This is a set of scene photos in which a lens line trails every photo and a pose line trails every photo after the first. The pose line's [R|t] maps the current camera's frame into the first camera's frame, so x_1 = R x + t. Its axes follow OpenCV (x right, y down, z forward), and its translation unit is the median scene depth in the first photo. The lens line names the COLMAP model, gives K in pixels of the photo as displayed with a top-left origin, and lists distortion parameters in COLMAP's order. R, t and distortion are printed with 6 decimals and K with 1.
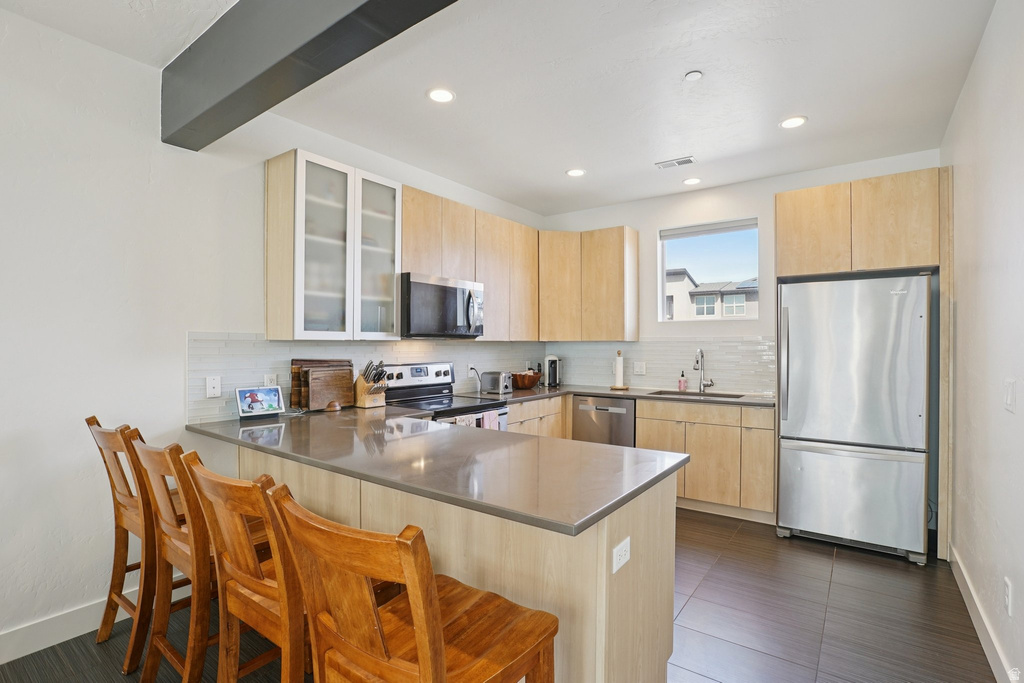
lens RADIAL K [[490.3, 0, 512.0], [0, 490.3, 341.5], [0, 0, 1]] dist [-0.012713, 0.000297]
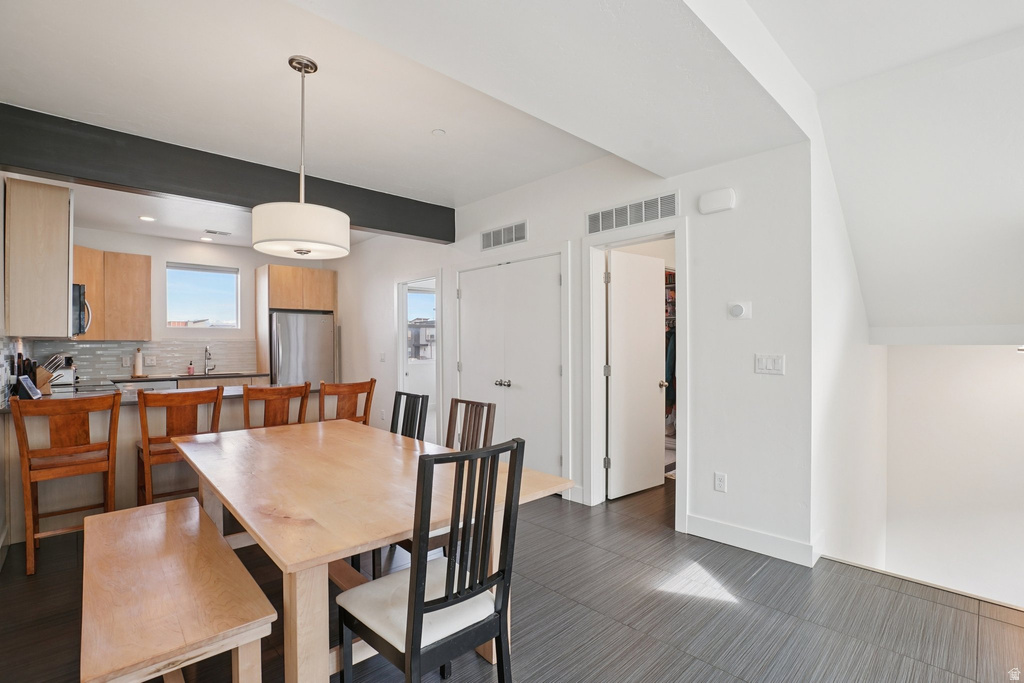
lens RADIAL K [[466.2, 0, 512.0], [0, 466.2, 341.5], [0, 0, 1]] dist [-0.000822, -0.000013]
pose [[0.194017, 0.003418, 0.980992, -1.015010], [0.002424, 0.999989, -0.003963, 0.010108], [-0.980995, 0.003146, 0.194006, -0.280316]]
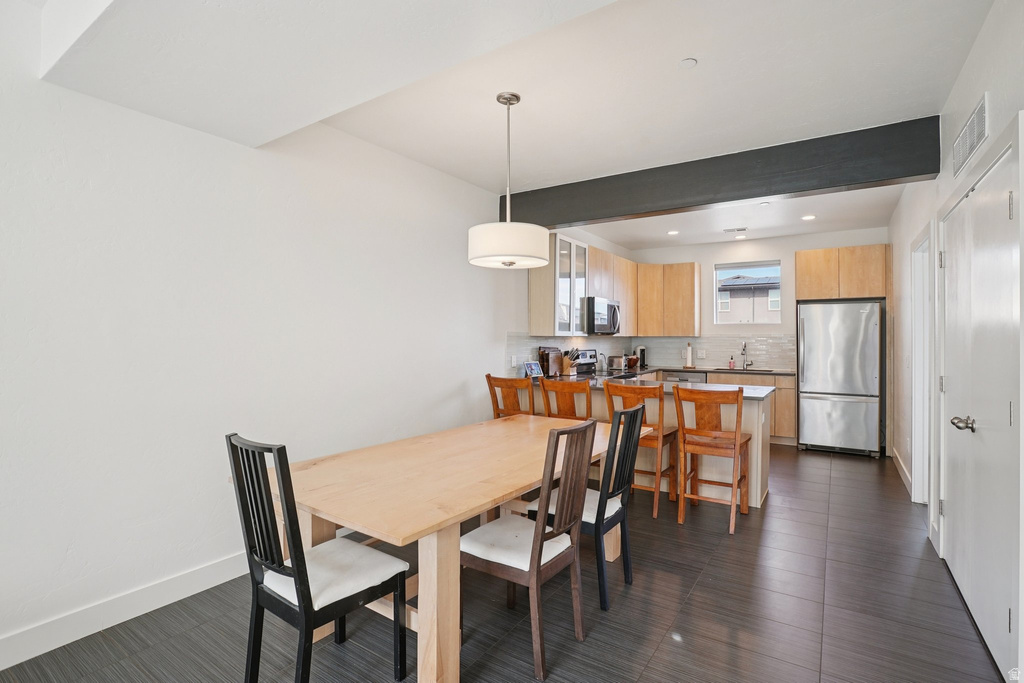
lens RADIAL K [[491.3, 0, 524.8], [0, 491.3, 330.0], [0, 0, 1]] dist [-0.002536, -0.000103]
pose [[0.997522, 0.003950, 0.070244, -0.500570], [-0.003257, 0.999945, -0.009974, -0.005232], [-0.070280, 0.009721, 0.997480, -0.616567]]
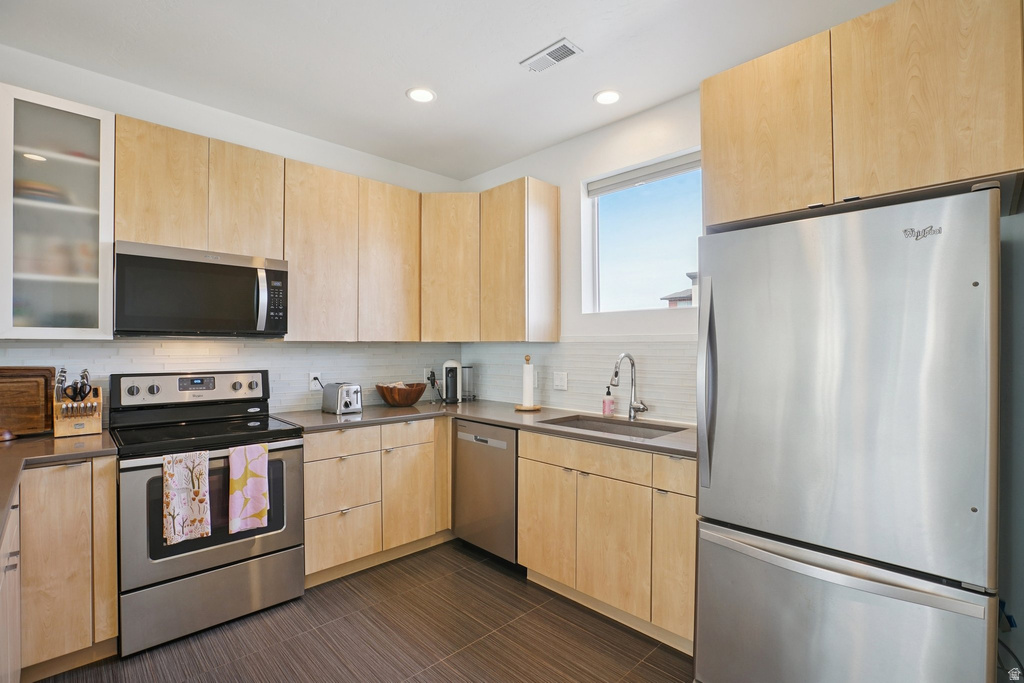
lens RADIAL K [[479.0, 0, 506.0], [0, 479.0, 338.4], [0, 0, 1]] dist [-0.013772, 0.000698]
pose [[0.983653, -0.000872, -0.180073, 0.389975], [-0.000978, 0.999948, -0.010185, 0.001634], [0.180072, 0.010194, 0.983601, 0.391373]]
